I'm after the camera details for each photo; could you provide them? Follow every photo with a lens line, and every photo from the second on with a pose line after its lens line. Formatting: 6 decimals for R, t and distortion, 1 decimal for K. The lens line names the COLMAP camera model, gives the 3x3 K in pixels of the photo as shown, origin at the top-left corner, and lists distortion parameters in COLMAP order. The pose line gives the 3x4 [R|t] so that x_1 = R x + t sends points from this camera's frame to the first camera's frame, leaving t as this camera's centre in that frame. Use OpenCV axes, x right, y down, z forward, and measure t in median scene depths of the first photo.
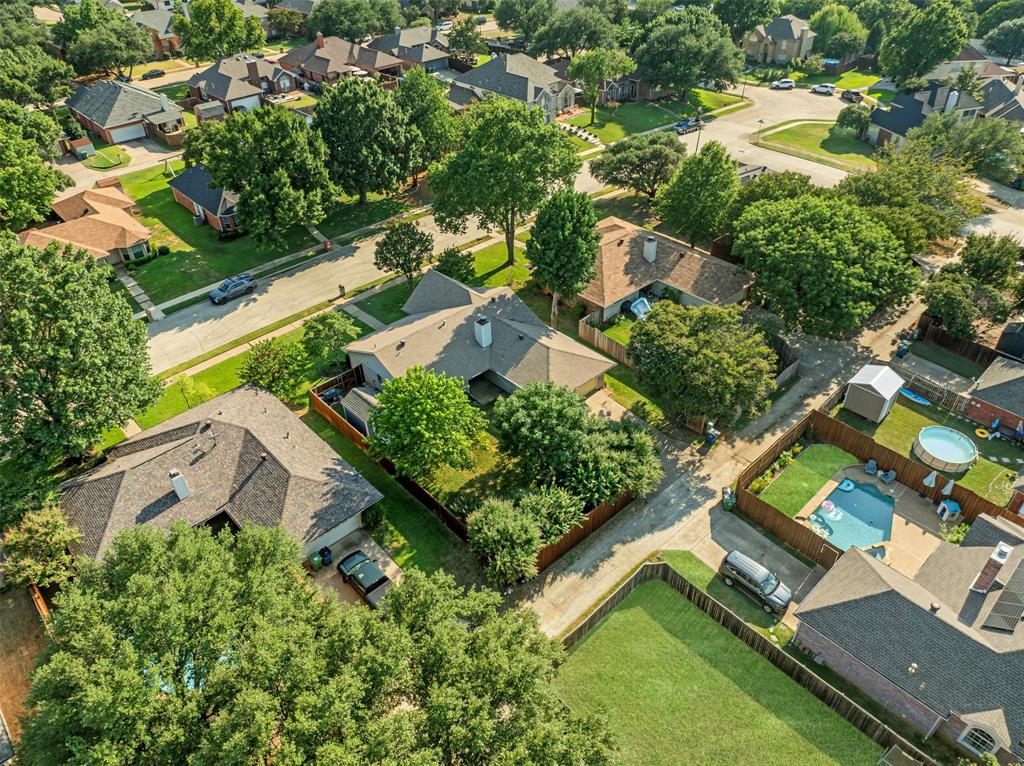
lens RADIAL K [[716.3, 0, 510.5], [0, 716.3, 381.9], [0, 0, 1]] dist [-0.010570, -0.000755]
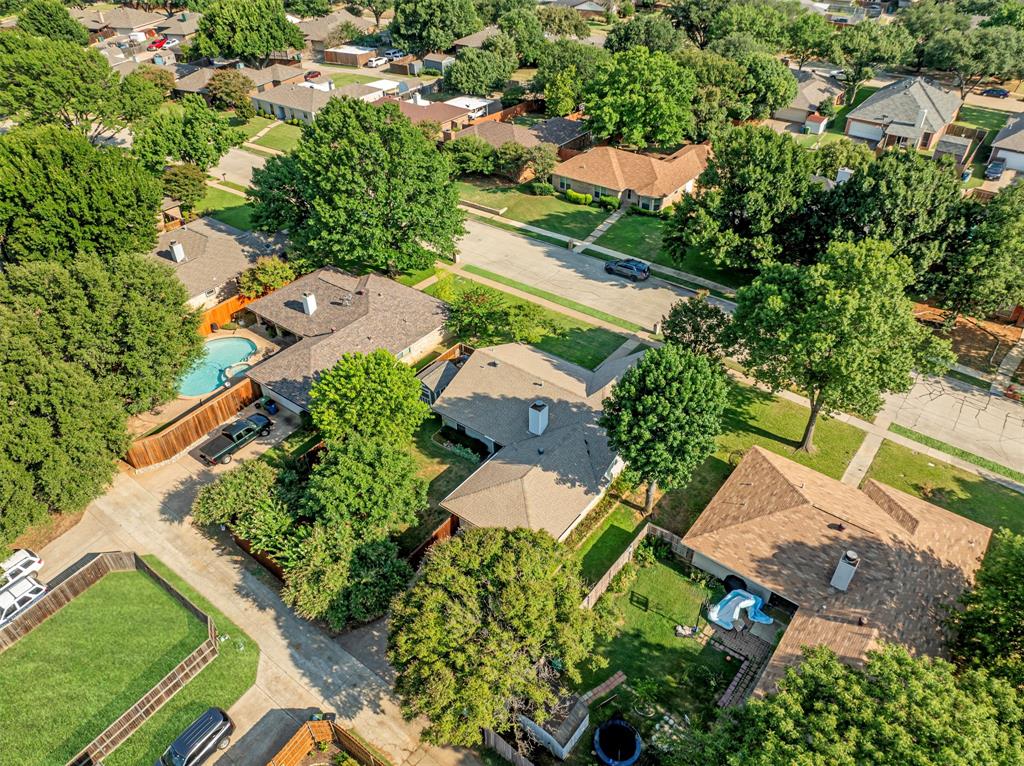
lens RADIAL K [[716.3, 0, 515.0], [0, 716.3, 384.0], [0, 0, 1]] dist [-0.010570, -0.000755]
pose [[0.178884, 0.623368, -0.761192, 0.578557], [-0.599584, 0.682477, 0.418000, -0.435688], [0.780064, 0.381624, 0.495846, 0.541579]]
